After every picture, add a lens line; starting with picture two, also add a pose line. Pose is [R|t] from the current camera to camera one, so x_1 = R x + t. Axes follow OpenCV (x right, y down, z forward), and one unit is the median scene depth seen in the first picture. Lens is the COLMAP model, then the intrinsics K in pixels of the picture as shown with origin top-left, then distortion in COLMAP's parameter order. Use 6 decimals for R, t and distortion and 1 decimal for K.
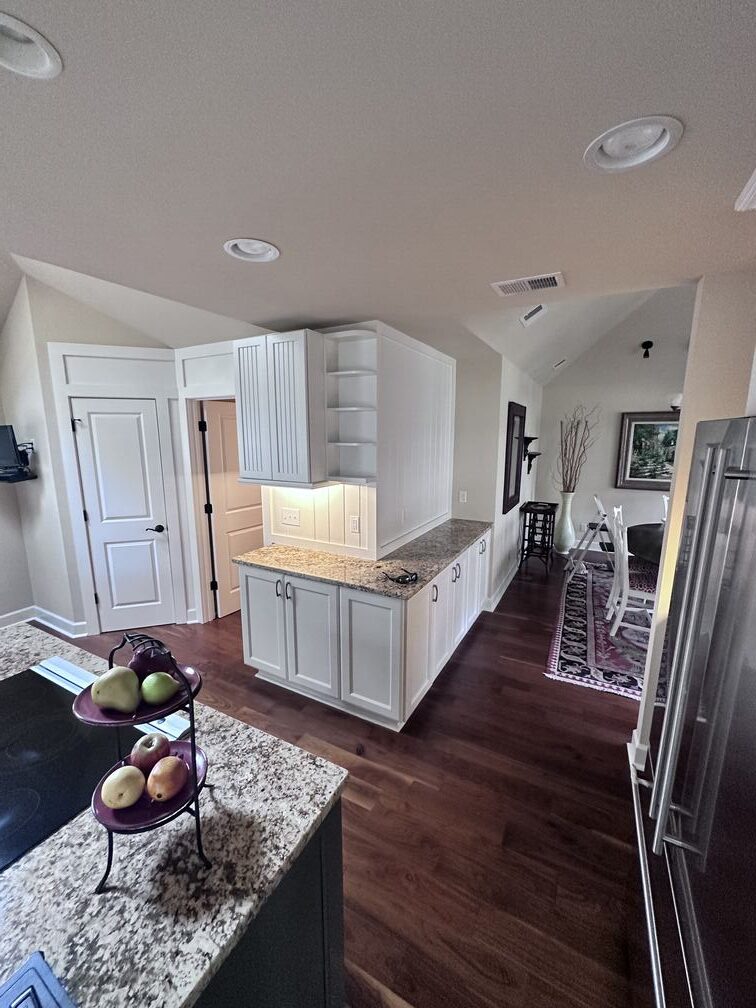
lens RADIAL K [[401.7, 0, 380.0], [0, 401.7, 500.6], [0, 0, 1]] dist [-0.004140, 0.001332]
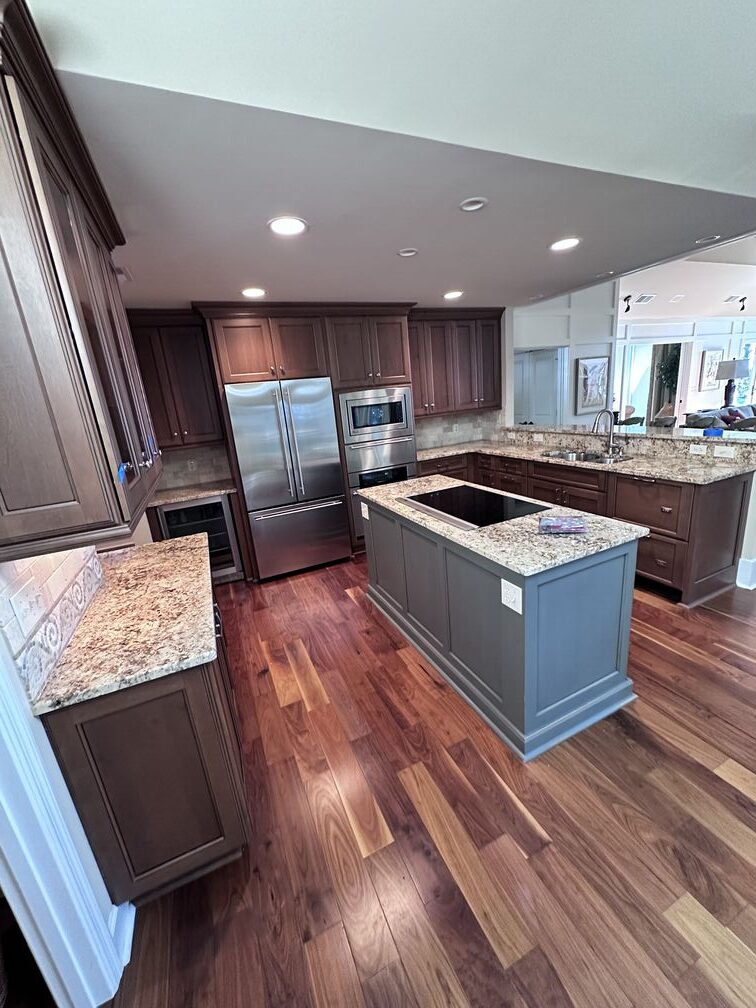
lens RADIAL K [[401.7, 0, 377.8], [0, 401.7, 505.7], [0, 0, 1]] dist [-0.004140, 0.001332]
pose [[-0.788047, -0.094115, 0.608378, -0.522412], [0.191119, 0.902013, 0.387101, -0.092058], [-0.585196, 0.421326, -0.692842, 0.778061]]
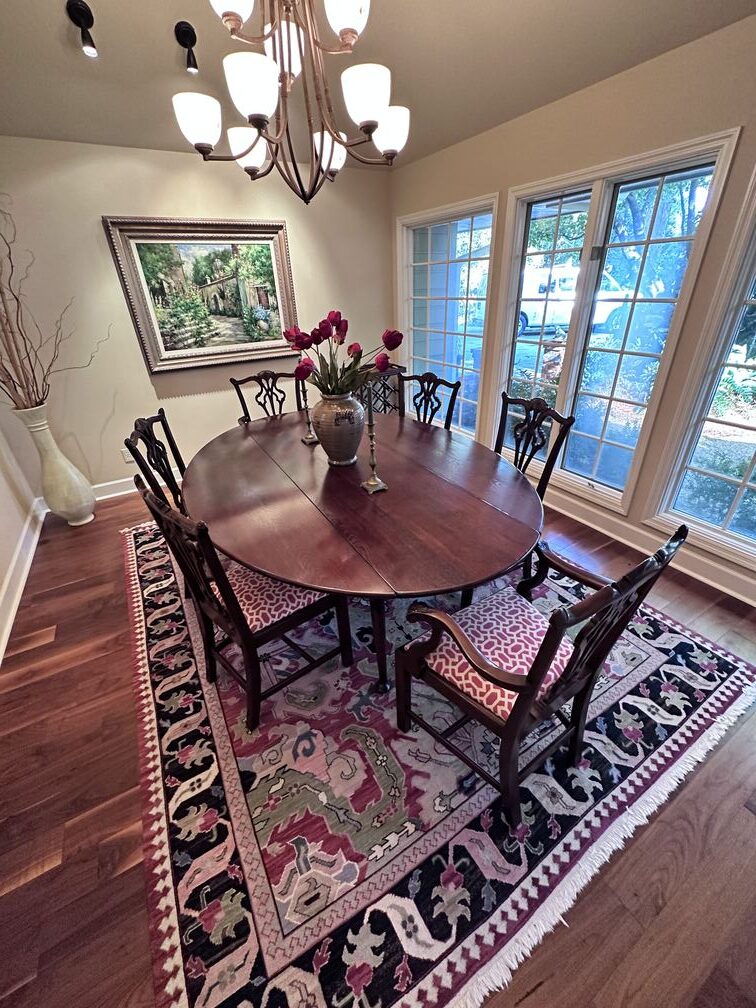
lens RADIAL K [[401.7, 0, 383.9], [0, 401.7, 504.6], [0, 0, 1]] dist [-0.004140, 0.001332]
pose [[0.516919, -0.433364, 0.738235, 0.378485], [0.186994, 0.898726, 0.396642, -0.042302], [-0.835361, -0.066987, 0.545605, 0.590326]]
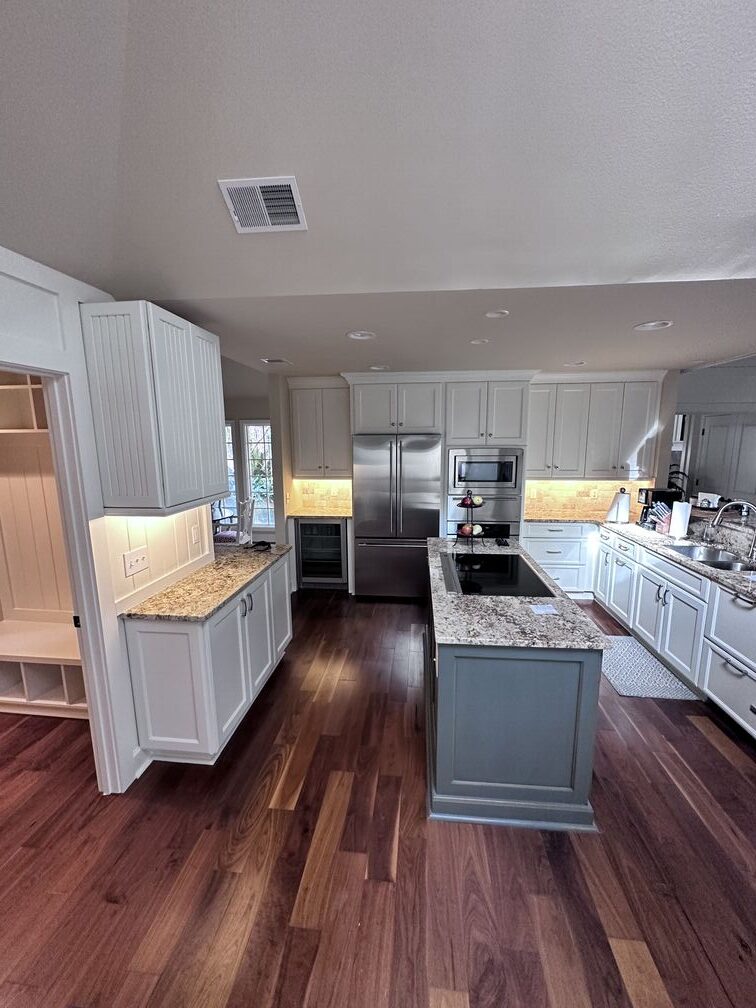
lens RADIAL K [[401.7, 0, 377.0], [0, 401.7, 504.4], [0, 0, 1]] dist [-0.004140, 0.001332]
pose [[-0.373047, -0.149916, 0.915621, -0.760326], [0.161478, 0.961308, 0.223187, -0.107733], [-0.913652, 0.231112, -0.334405, 0.627013]]
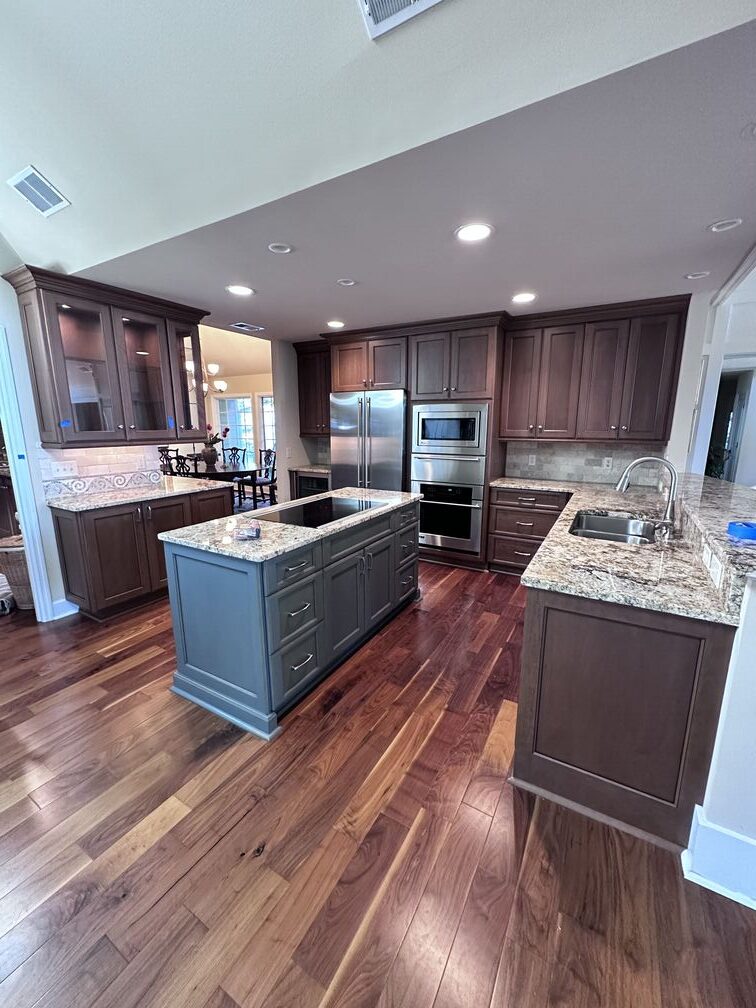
lens RADIAL K [[401.7, 0, 378.2], [0, 401.7, 504.9], [0, 0, 1]] dist [-0.004140, 0.001332]
pose [[0.041932, -0.201615, 0.978567, -0.896550], [0.165967, 0.967226, 0.192167, 0.049544], [-0.985239, 0.154352, 0.074019, 0.129052]]
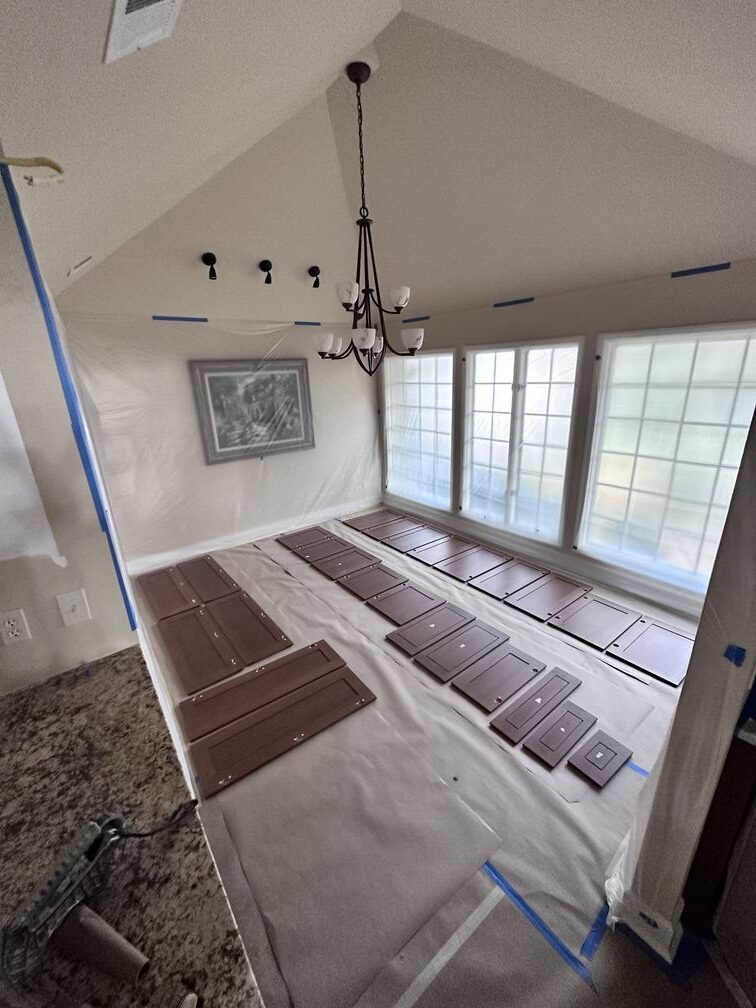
lens RADIAL K [[401.7, 0, 382.1], [0, 401.7, 509.1], [0, 0, 1]] dist [-0.004140, 0.001332]
pose [[0.396019, -0.318992, 0.861053, 0.061772], [0.200315, 0.945146, 0.258016, -0.122624], [-0.896127, 0.070303, 0.438195, 0.570991]]
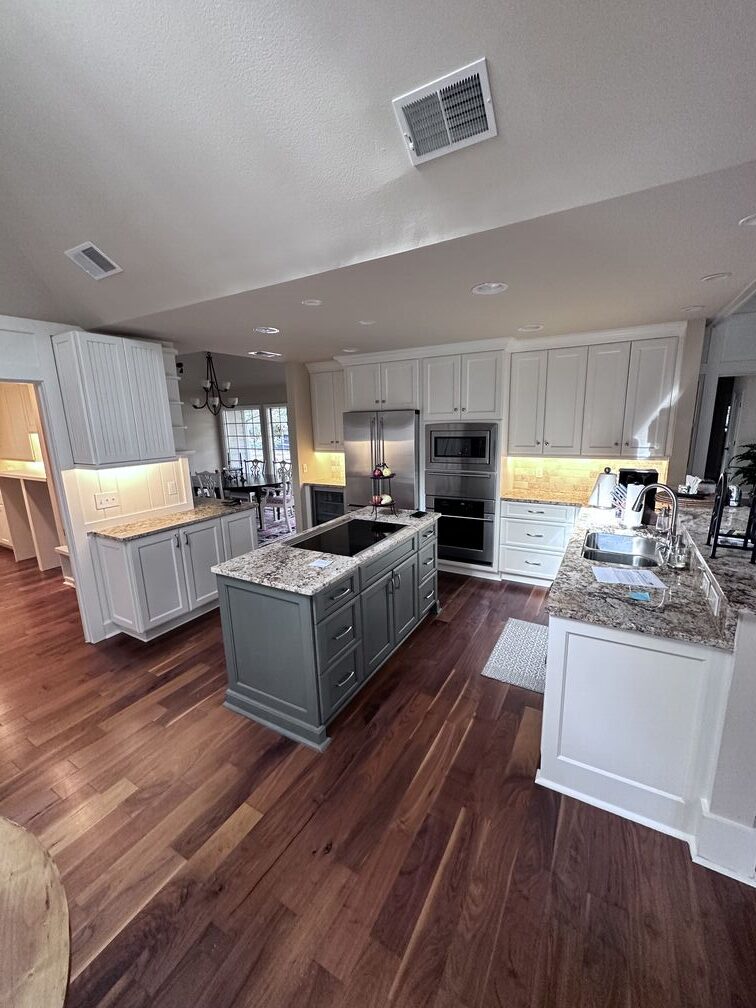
lens RADIAL K [[401.7, 0, 378.1], [0, 401.7, 504.2], [0, 0, 1]] dist [-0.004140, 0.001332]
pose [[0.036072, -0.211319, 0.976751, -0.942978], [0.192842, 0.960489, 0.200679, -0.018242], [-0.980567, 0.181120, 0.075398, 0.159600]]
